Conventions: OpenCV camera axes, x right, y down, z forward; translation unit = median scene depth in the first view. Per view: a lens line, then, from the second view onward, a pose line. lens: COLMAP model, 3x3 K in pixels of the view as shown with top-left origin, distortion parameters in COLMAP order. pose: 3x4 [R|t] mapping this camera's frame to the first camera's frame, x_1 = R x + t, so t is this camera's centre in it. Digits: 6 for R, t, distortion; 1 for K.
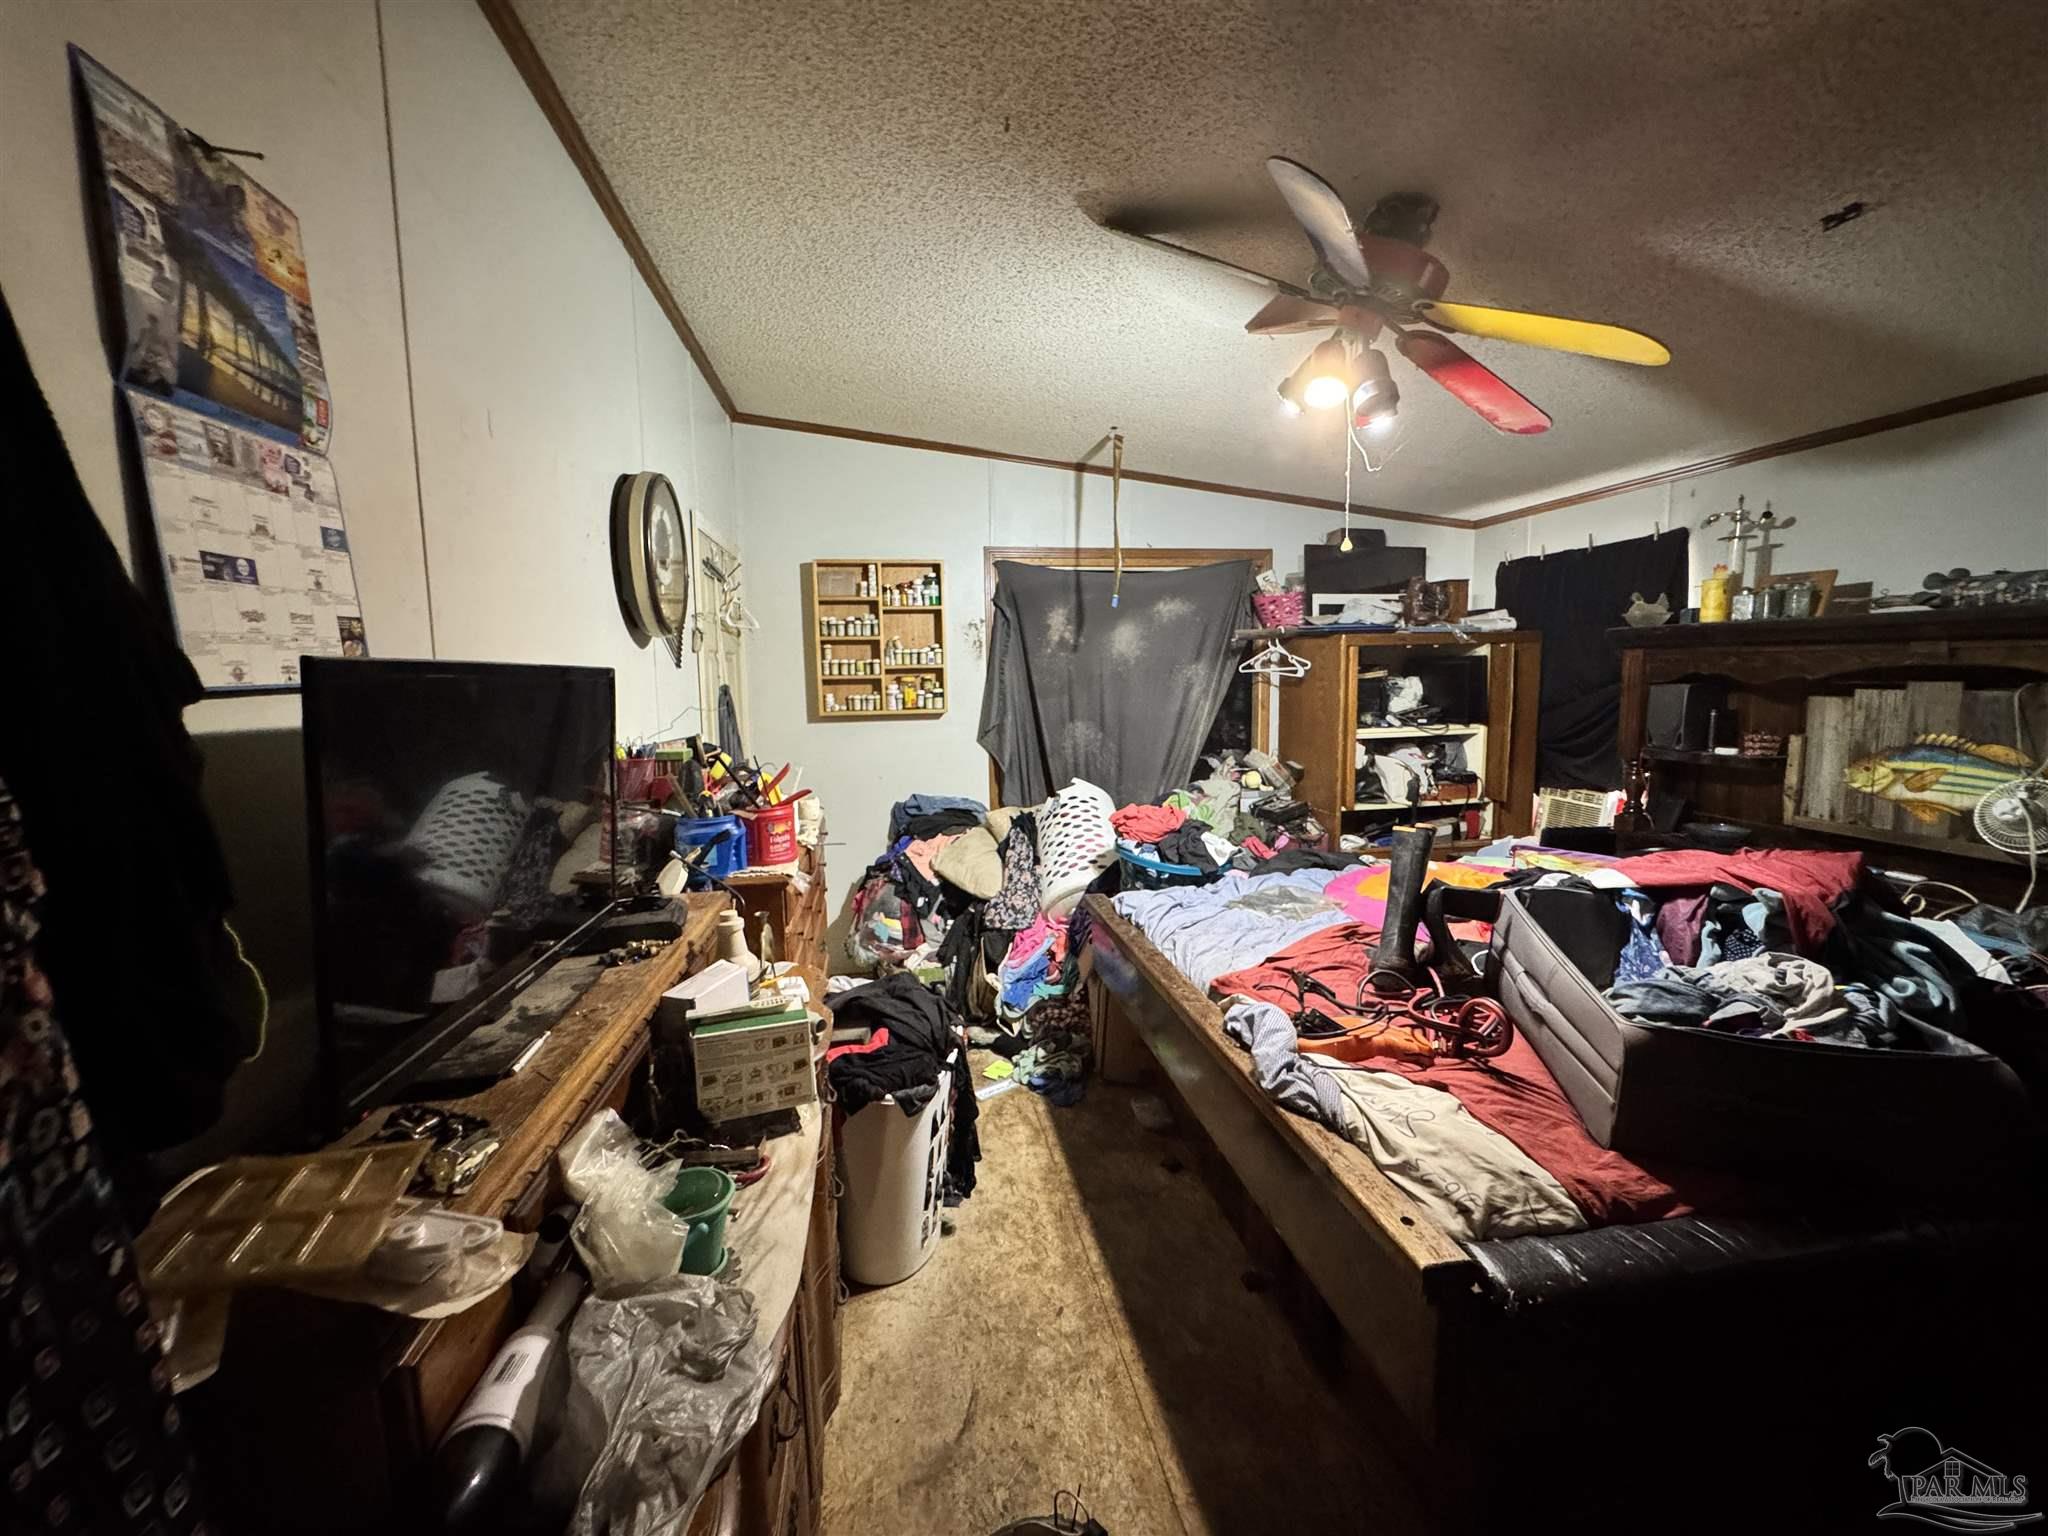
lens RADIAL K [[822.2, 0, 1022.7], [0, 822.2, 766.4], [0, 0, 1]] dist [-0.002659, 0.000177]
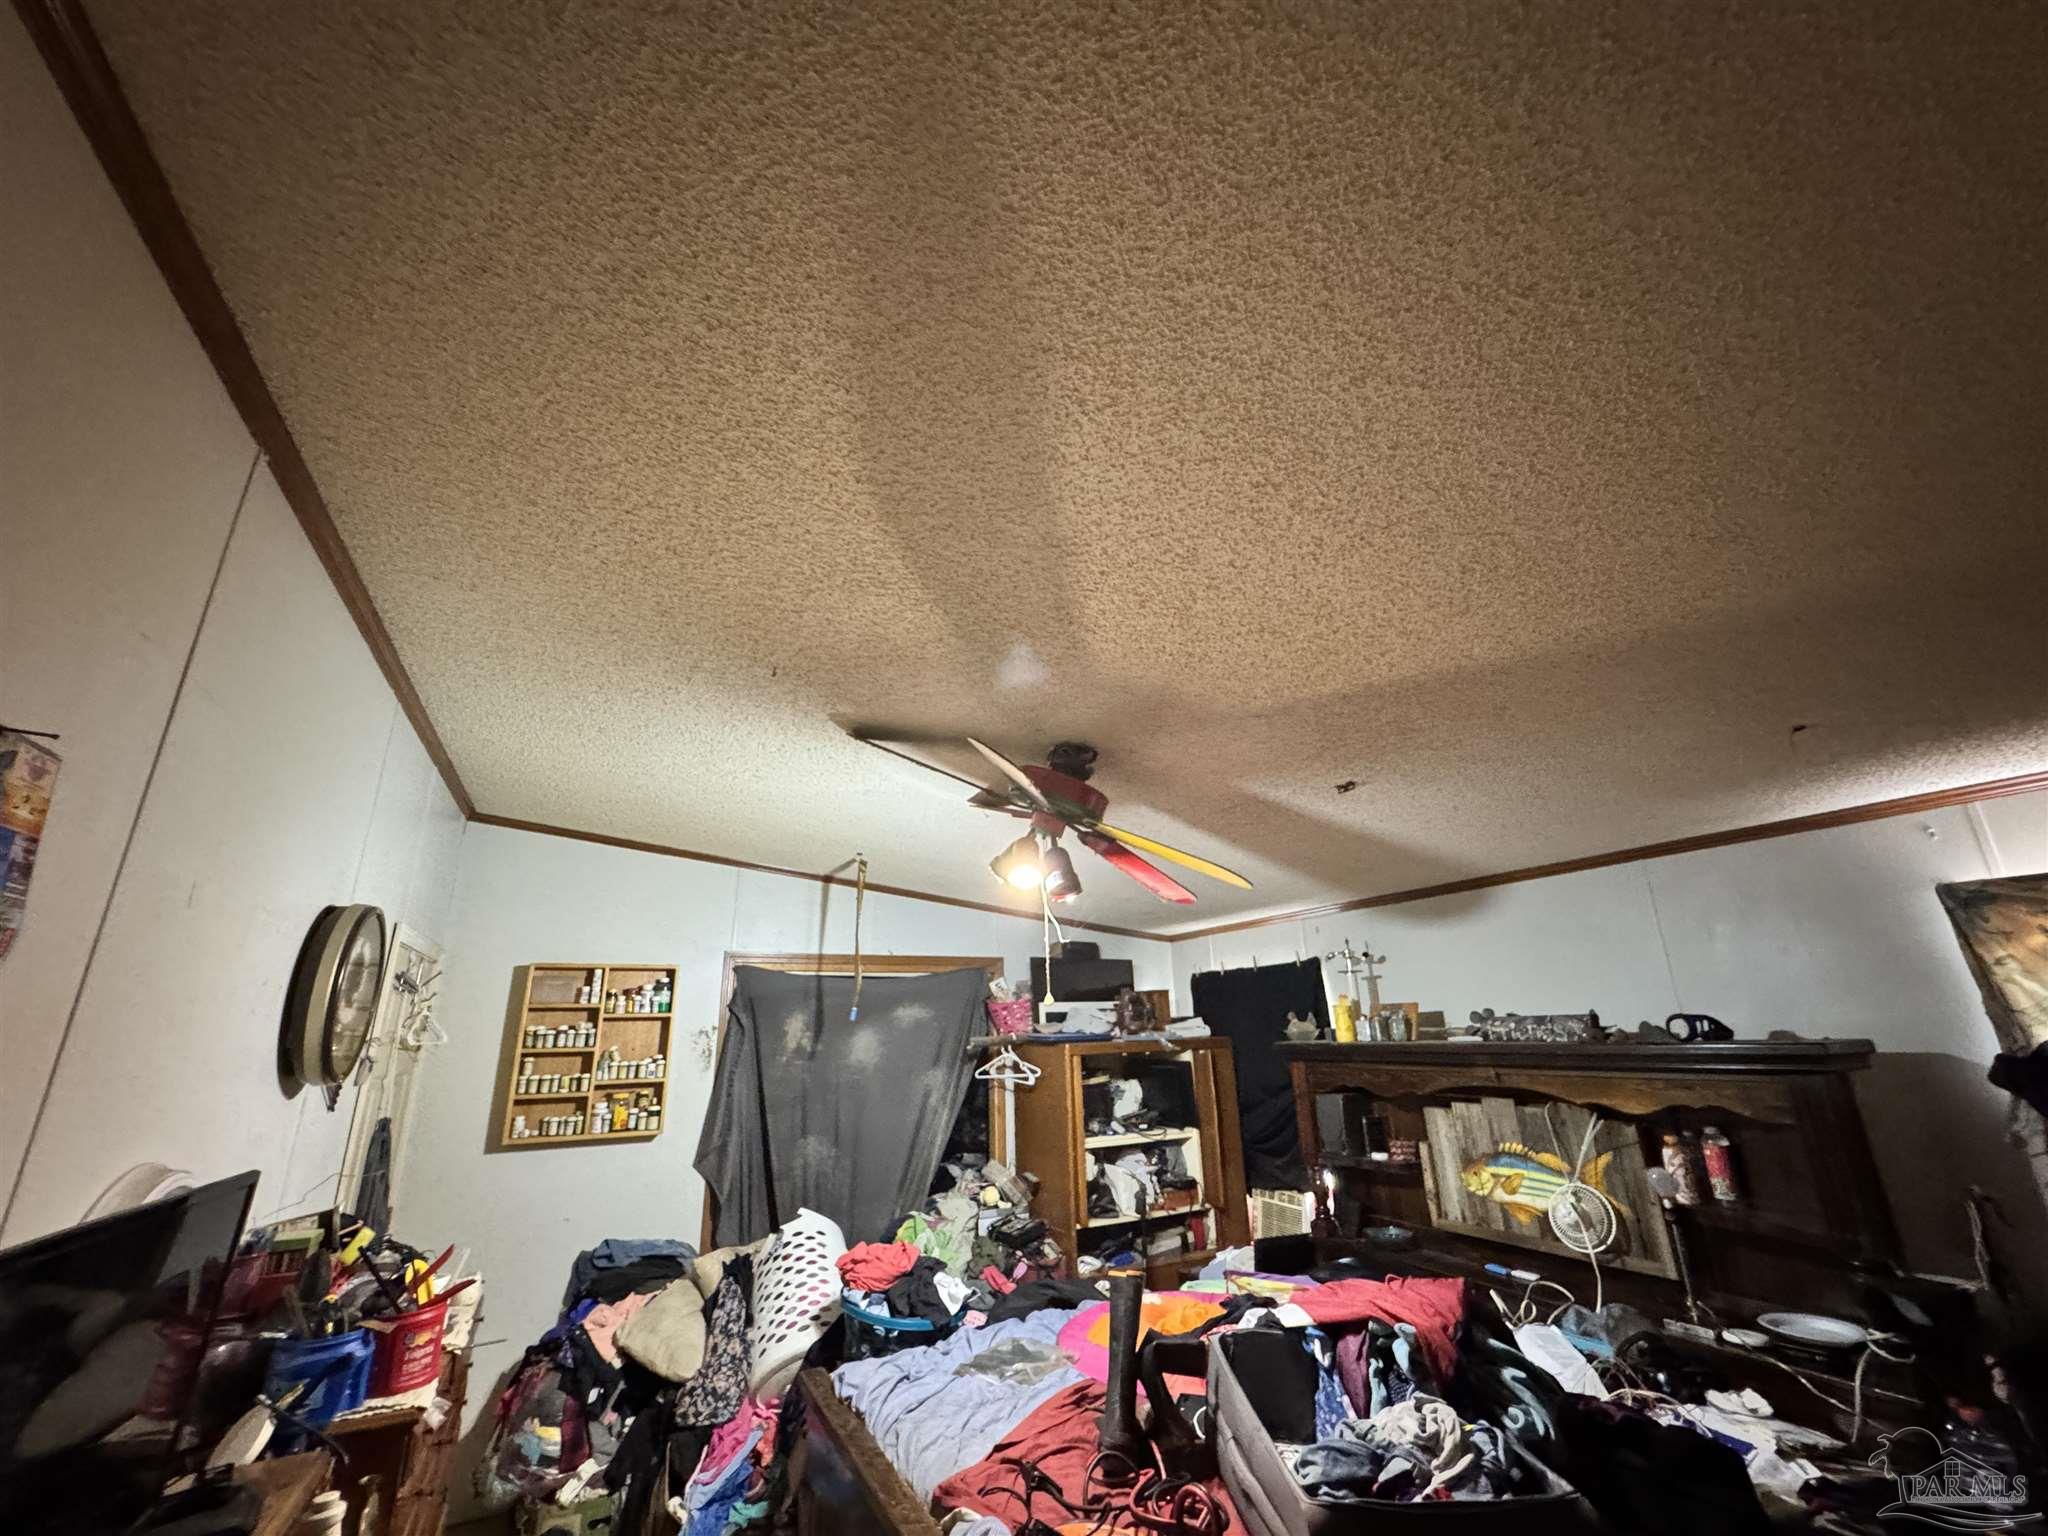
lens RADIAL K [[824.6, 0, 1022.3], [0, 824.6, 768.2], [0, 0, 1]] dist [-0.002529, 0.000153]
pose [[0.957246, 0.084348, 0.276706, 0.004429], [0.039670, 0.909231, -0.414397, -0.057051], [-0.286543, 0.407656, 0.867012, -0.092993]]
